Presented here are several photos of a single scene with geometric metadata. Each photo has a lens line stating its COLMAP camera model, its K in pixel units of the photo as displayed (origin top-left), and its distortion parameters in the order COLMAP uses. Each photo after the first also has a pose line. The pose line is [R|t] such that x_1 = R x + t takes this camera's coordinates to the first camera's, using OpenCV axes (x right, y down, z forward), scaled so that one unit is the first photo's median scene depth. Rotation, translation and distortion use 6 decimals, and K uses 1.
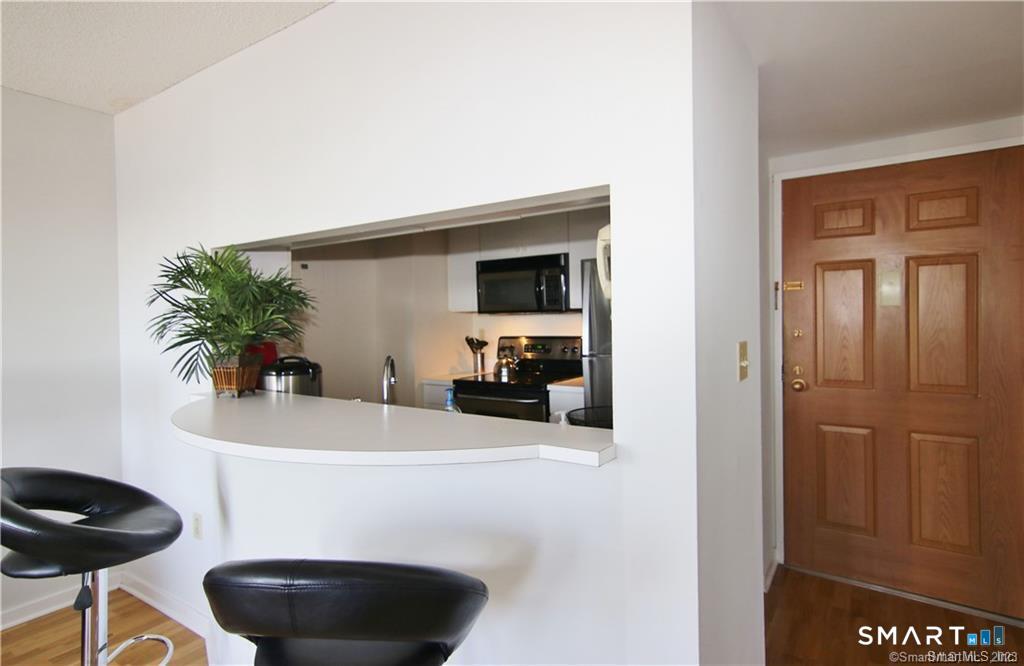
lens RADIAL K [[537.2, 0, 508.5], [0, 537.2, 326.5], [0, 0, 1]] dist [0.011714, 0.001932]
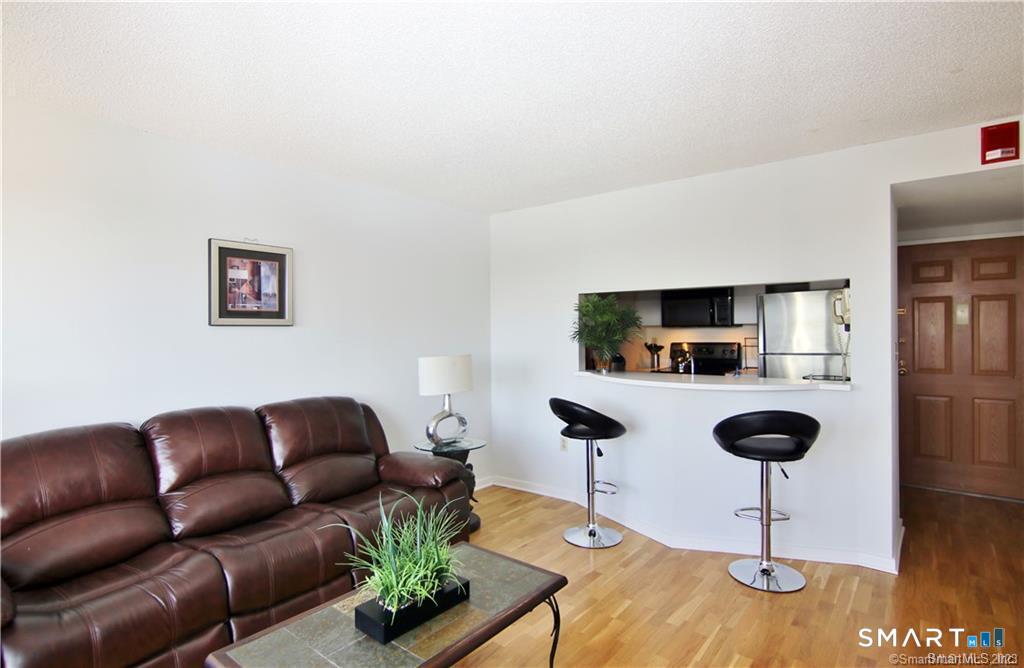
lens RADIAL K [[531.5, 0, 511.6], [0, 531.5, 337.4], [0, 0, 1]] dist [-0.003126, 0.004878]
pose [[0.997605, 0.002778, -0.069106, -0.590763], [-0.002550, 0.999991, 0.003391, 0.000885], [0.069115, -0.003206, 0.997604, -0.765674]]
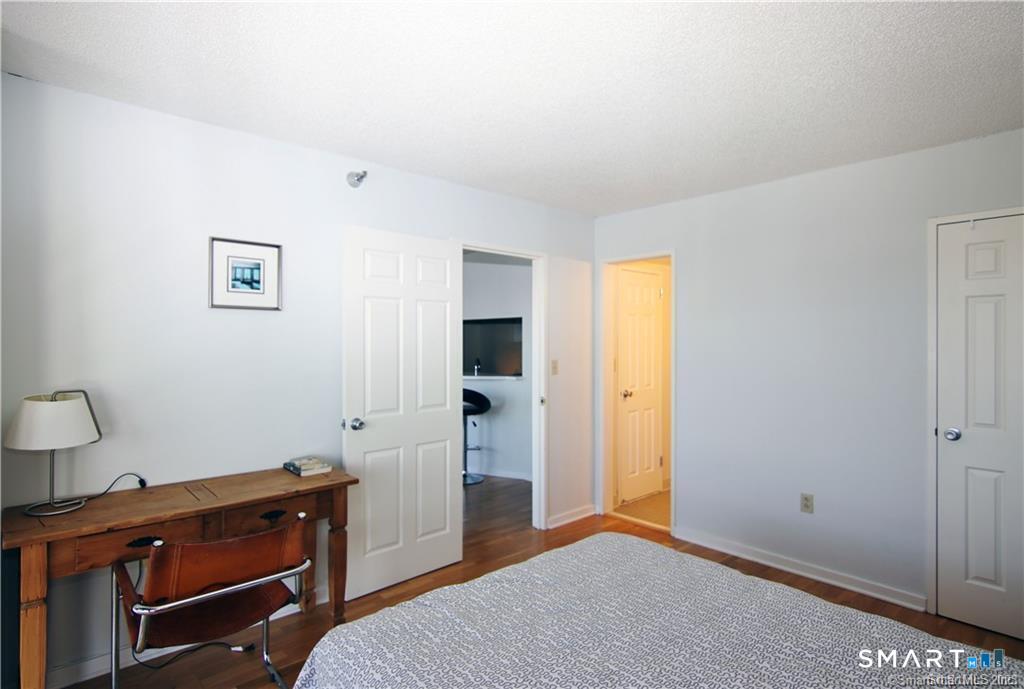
lens RADIAL K [[544.6, 0, 493.9], [0, 544.6, 343.7], [0, 0, 1]] dist [-0.001186, -0.000058]
pose [[0.971308, 0.012209, -0.237509, 0.500600], [-0.014624, 0.999858, -0.008407, -0.000156], [0.237373, 0.011639, 0.971349, -1.644359]]
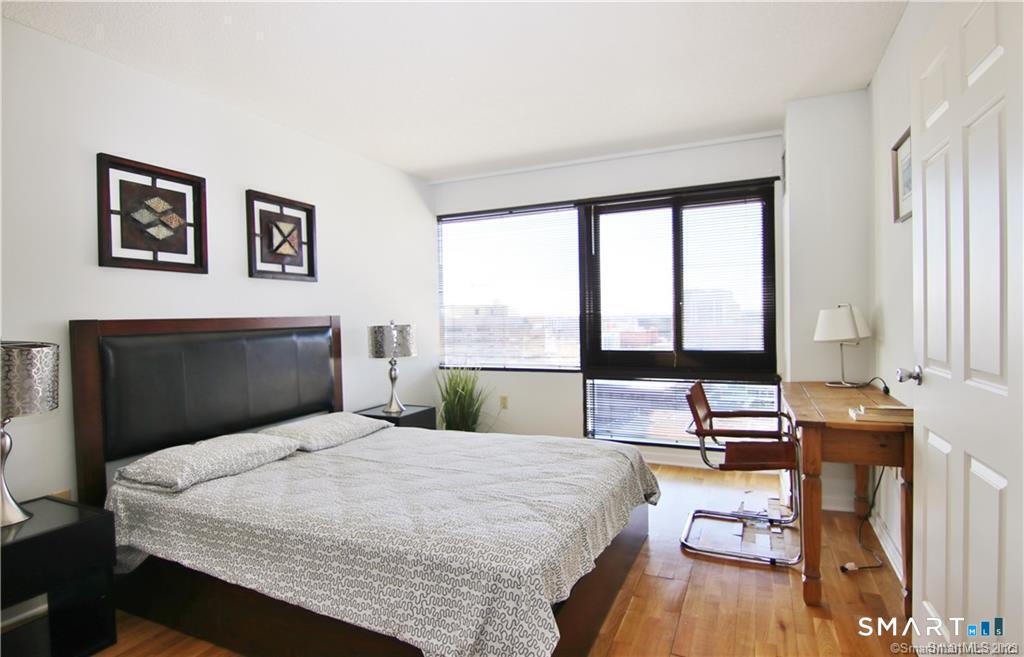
lens RADIAL K [[529.7, 0, 507.9], [0, 529.7, 329.4], [0, 0, 1]] dist [-0.003729, -0.015224]
pose [[-0.985556, 0.033775, -0.165950, 0.580425], [0.028046, 0.998931, 0.036746, 0.064196], [0.167014, 0.031561, -0.985449, -0.033346]]
